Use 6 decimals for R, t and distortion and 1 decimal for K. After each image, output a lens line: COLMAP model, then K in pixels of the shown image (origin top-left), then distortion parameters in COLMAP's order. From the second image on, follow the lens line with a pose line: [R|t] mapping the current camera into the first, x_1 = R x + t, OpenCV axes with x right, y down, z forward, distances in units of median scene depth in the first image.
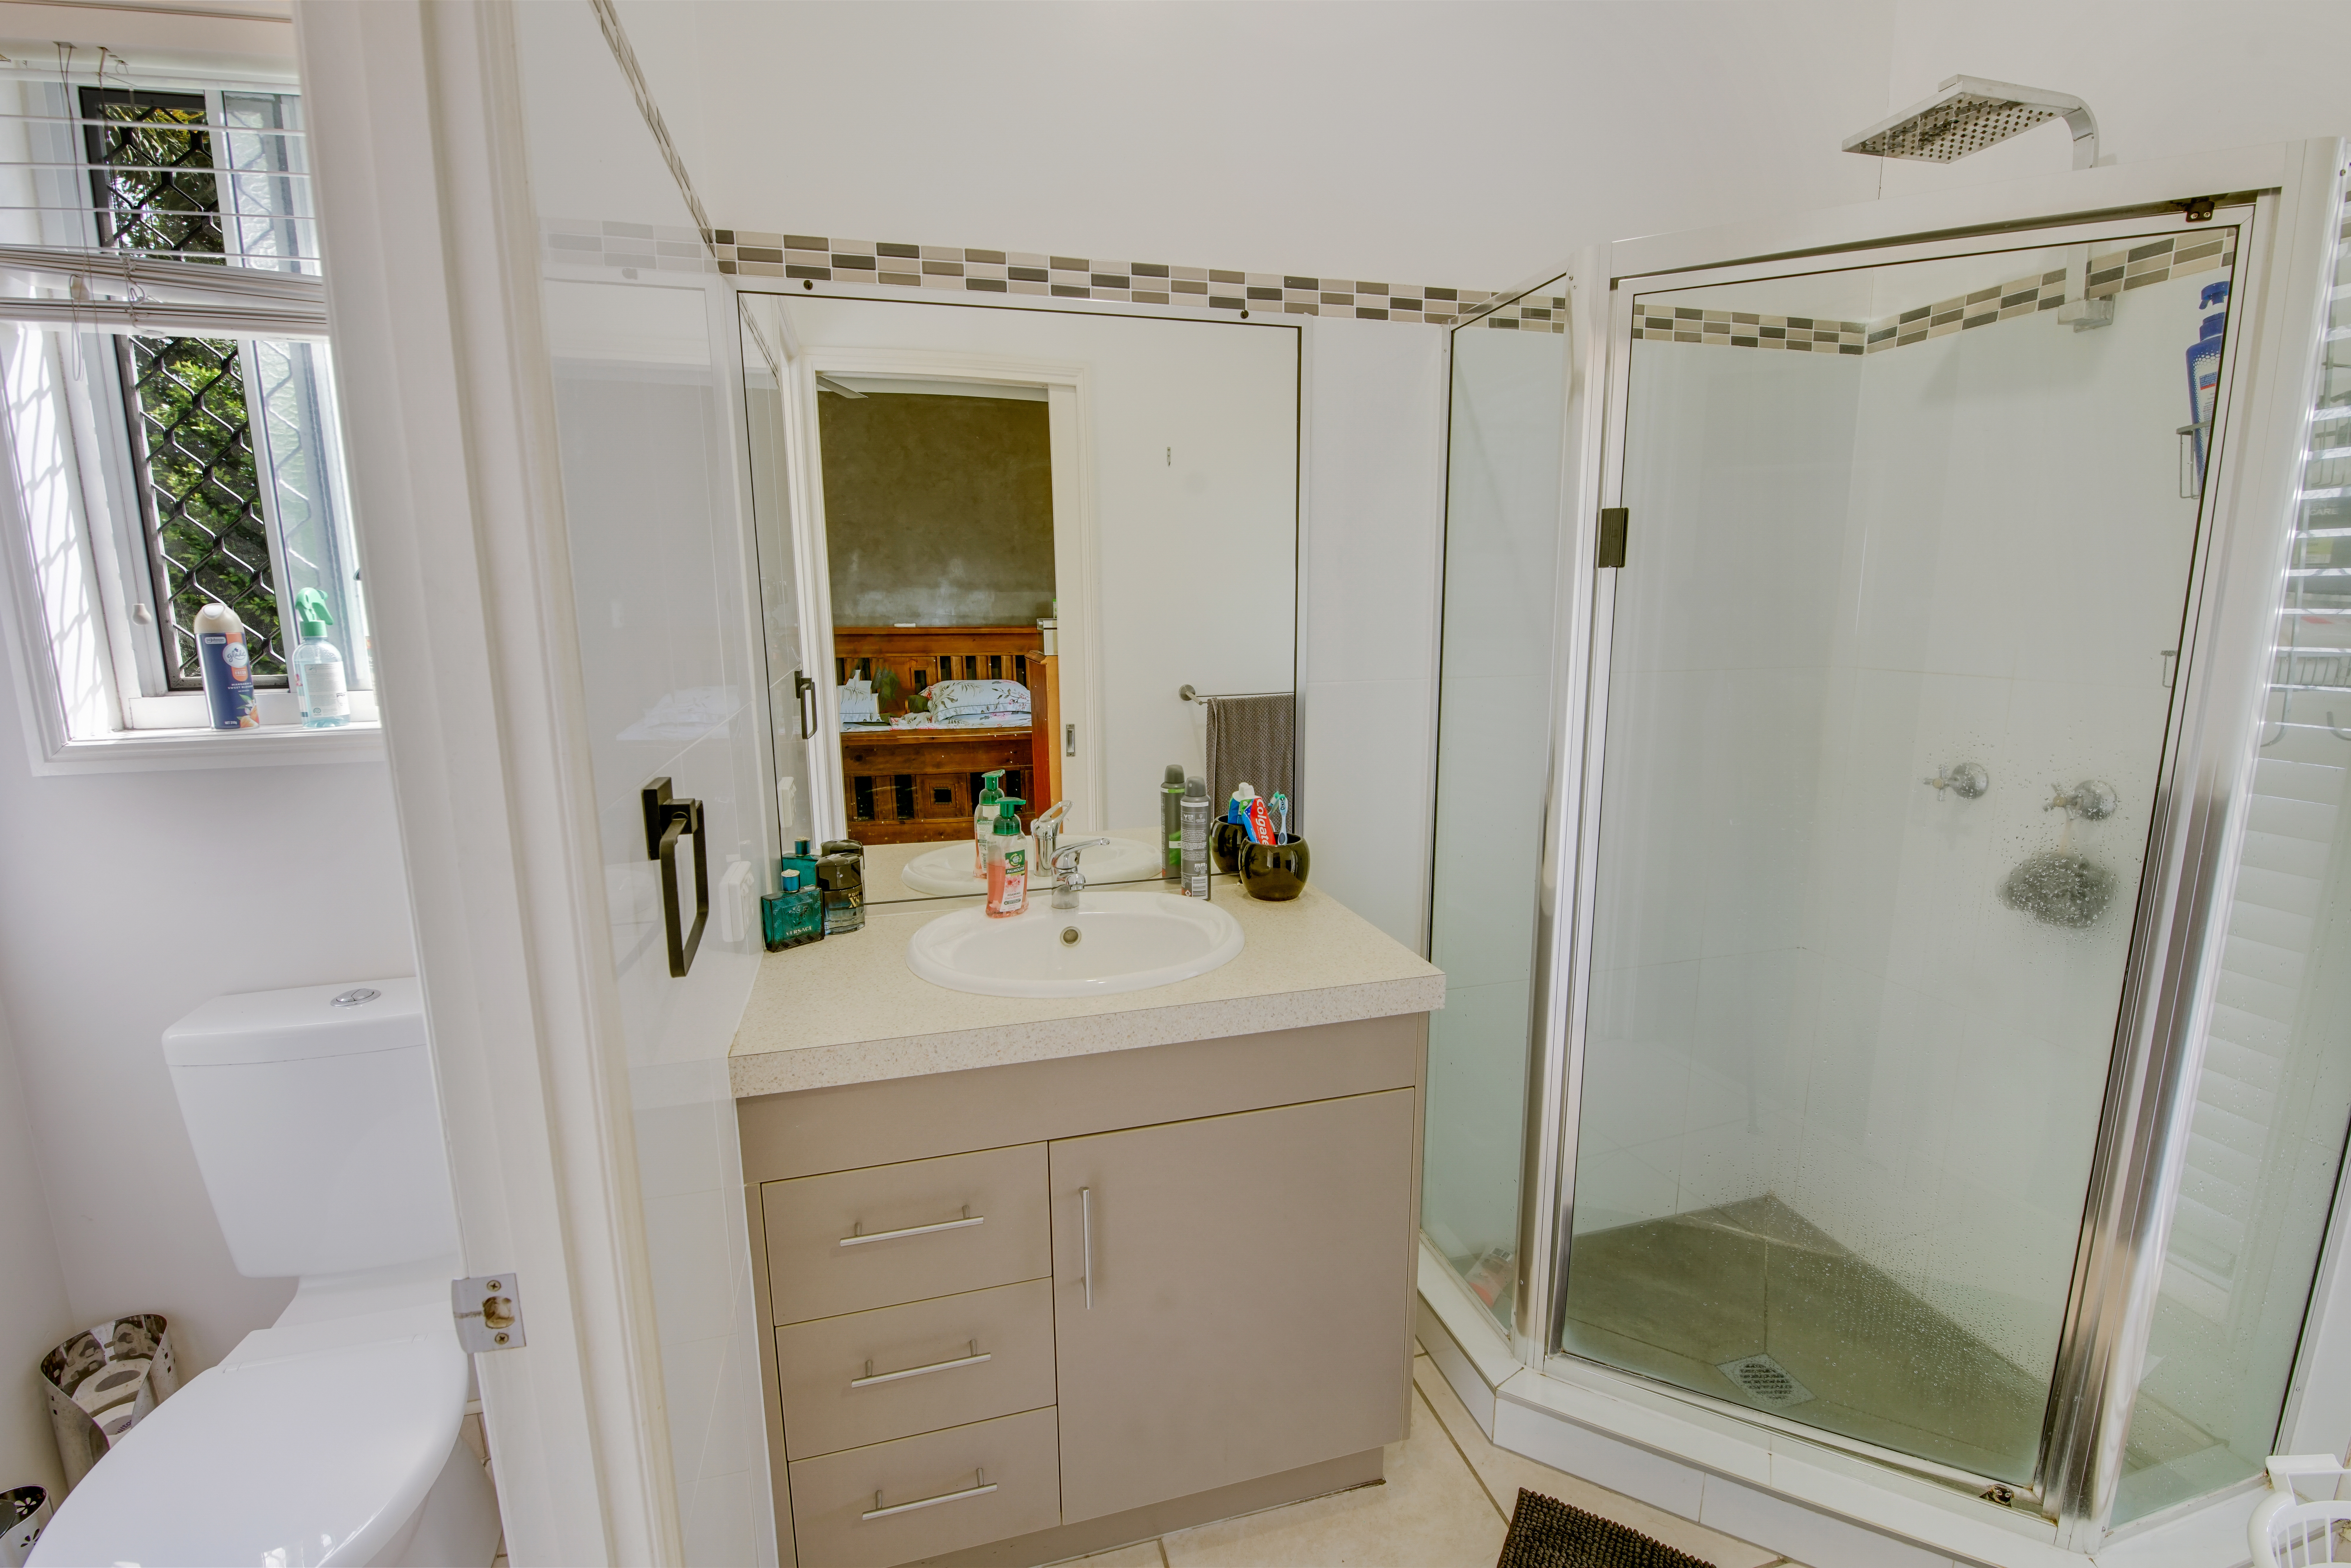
lens RADIAL K [[1027.7, 0, 1178.5], [0, 1027.7, 781.1], [0, 0, 1]] dist [-0.006786, -0.004310]
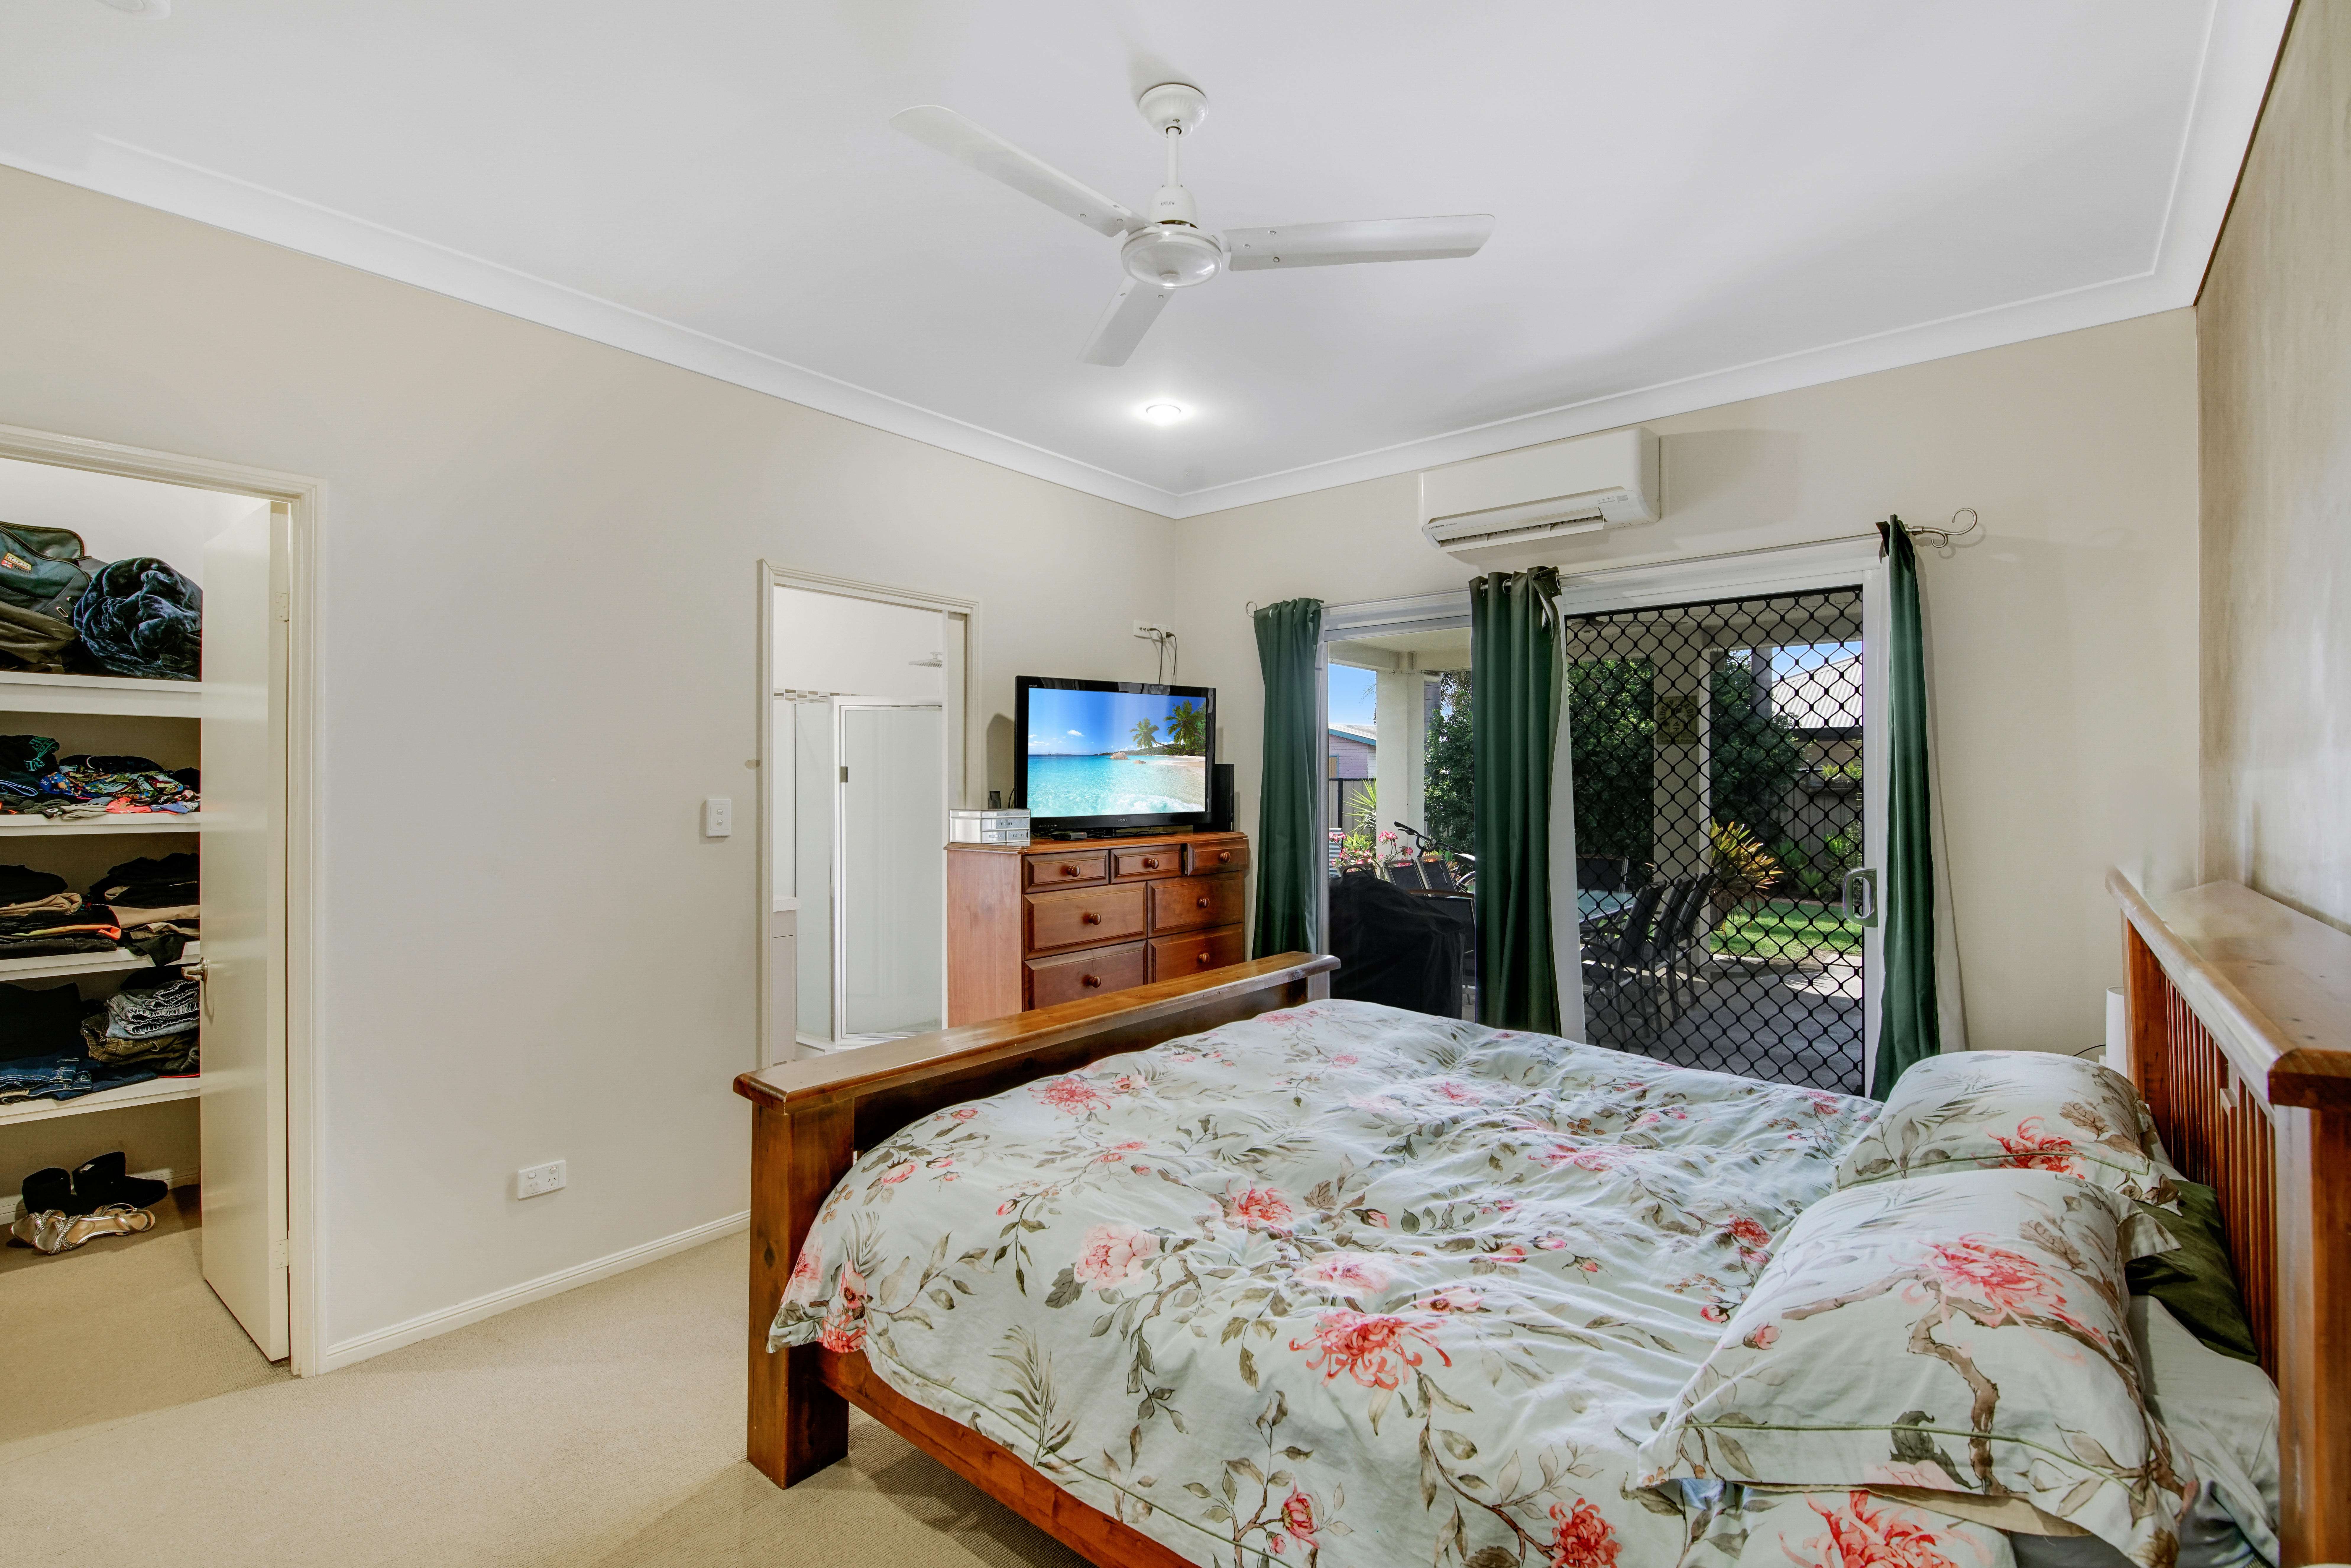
lens RADIAL K [[1027.7, 0, 1178.1], [0, 1027.7, 782.2], [0, 0, 1]] dist [-0.006786, -0.004310]
pose [[0.822507, 0.007876, 0.568700, -0.628973], [0.099056, 0.982639, -0.156873, 0.447708], [-0.560062, 0.185362, 0.807447, -2.441191]]
